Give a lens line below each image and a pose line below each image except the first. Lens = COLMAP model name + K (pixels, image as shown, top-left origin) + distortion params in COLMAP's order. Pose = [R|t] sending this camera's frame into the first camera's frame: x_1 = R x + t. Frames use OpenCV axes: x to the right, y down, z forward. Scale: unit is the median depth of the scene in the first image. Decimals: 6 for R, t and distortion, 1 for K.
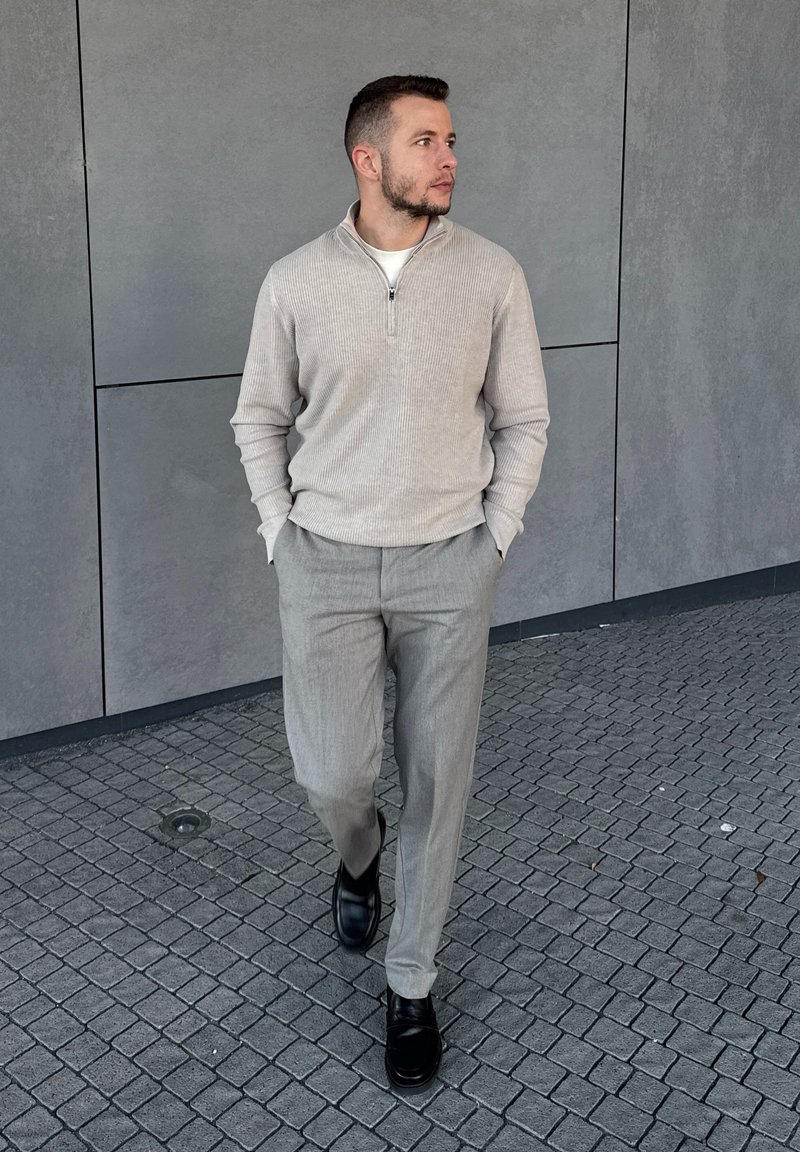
lens RADIAL K [[1400.8, 0, 386.5], [0, 1400.8, 390.7], [0, 0, 1]] dist [0.054317, 0.000000]
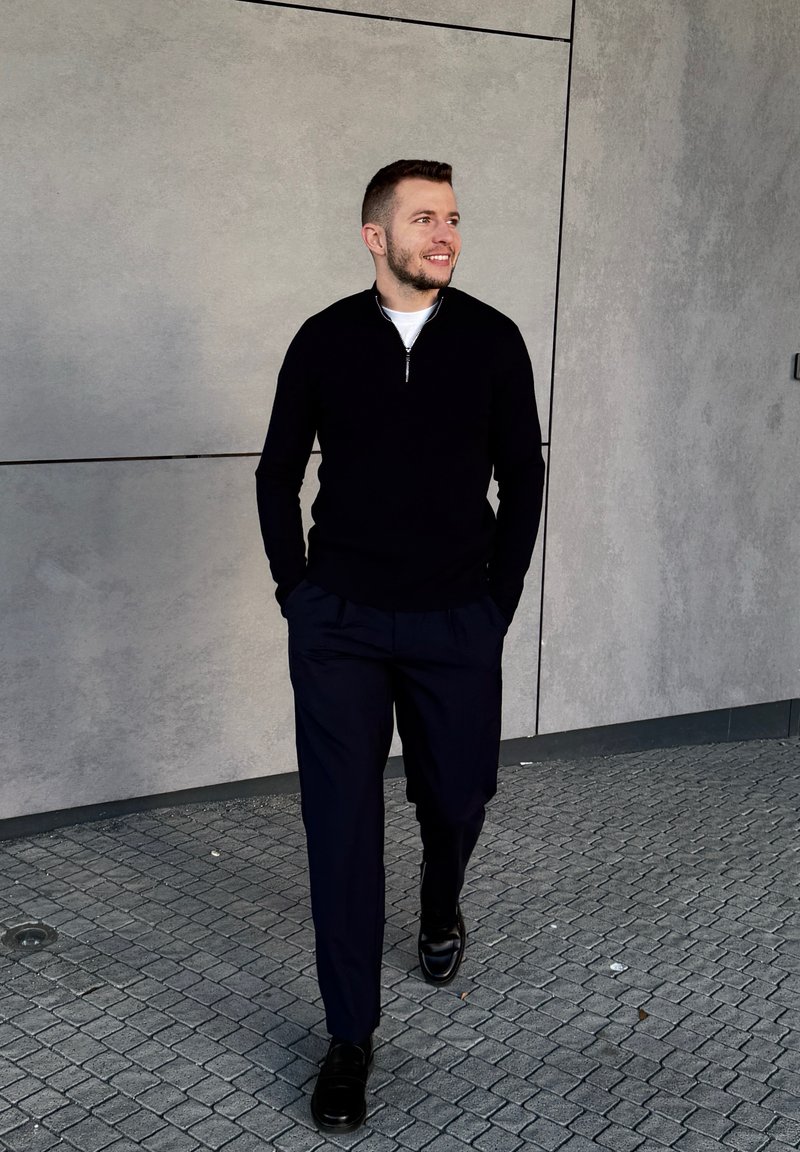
lens RADIAL K [[1762.7, 0, 338.1], [0, 1762.7, 500.5], [0, 0, 1]] dist [0.075565, 0.000000]
pose [[0.998957, 0.037509, -0.026055, 0.067498], [-0.038009, 0.999097, -0.019001, 0.030657], [0.025319, 0.019971, 0.999480, -0.139826]]
